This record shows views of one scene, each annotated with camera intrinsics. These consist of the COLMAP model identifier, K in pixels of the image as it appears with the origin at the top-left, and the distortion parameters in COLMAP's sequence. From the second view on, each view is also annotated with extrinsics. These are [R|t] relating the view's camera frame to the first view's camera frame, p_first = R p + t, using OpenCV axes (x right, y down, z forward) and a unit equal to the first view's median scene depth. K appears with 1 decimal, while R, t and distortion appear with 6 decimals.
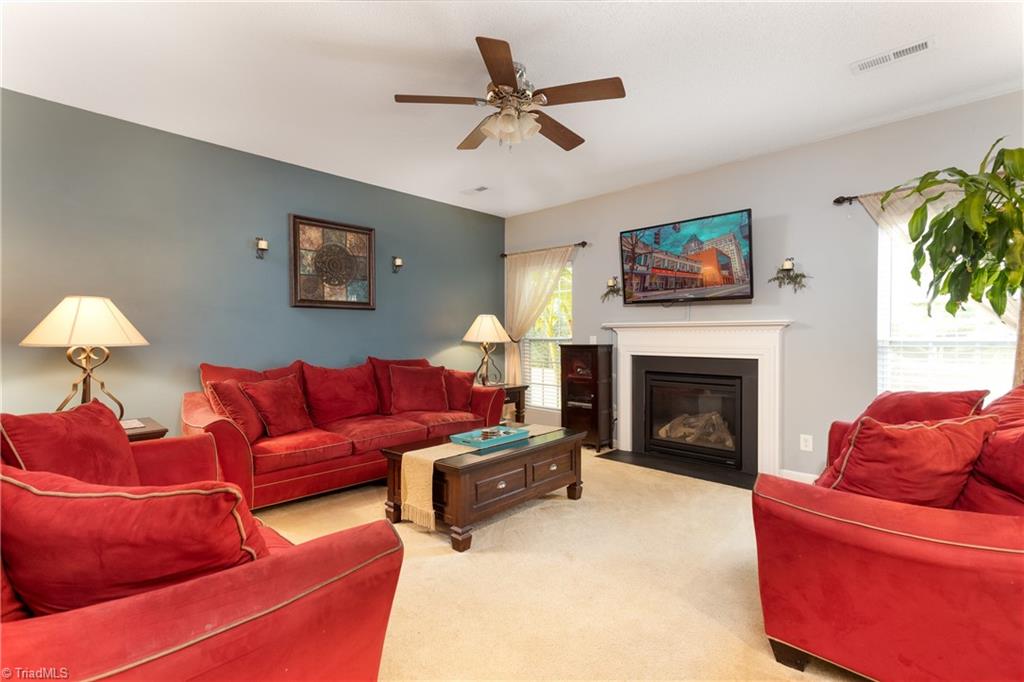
lens RADIAL K [[479.0, 0, 508.9], [0, 479.0, 338.4], [0, 0, 1]] dist [0.012825, 0.001214]
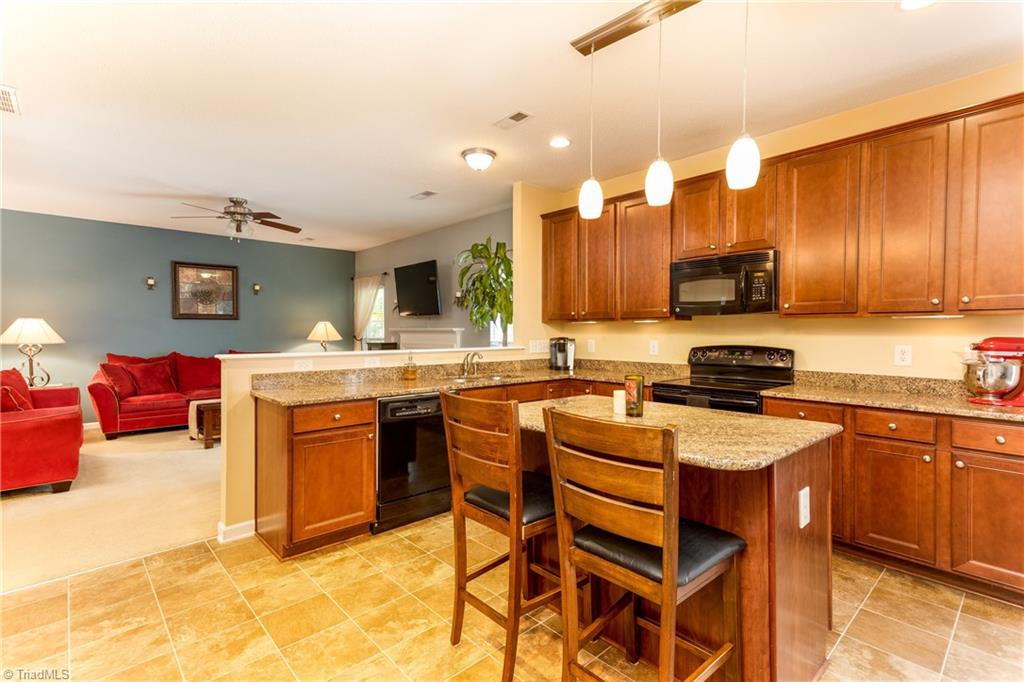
lens RADIAL K [[479.0, 0, 509.4], [0, 479.0, 341.2], [0, 0, 1]] dist [0.012825, 0.001214]
pose [[0.995562, 0.005121, -0.093968, 0.917702], [-0.003470, 0.999837, 0.017721, -0.025531], [0.094044, -0.017316, 0.995417, -0.565736]]
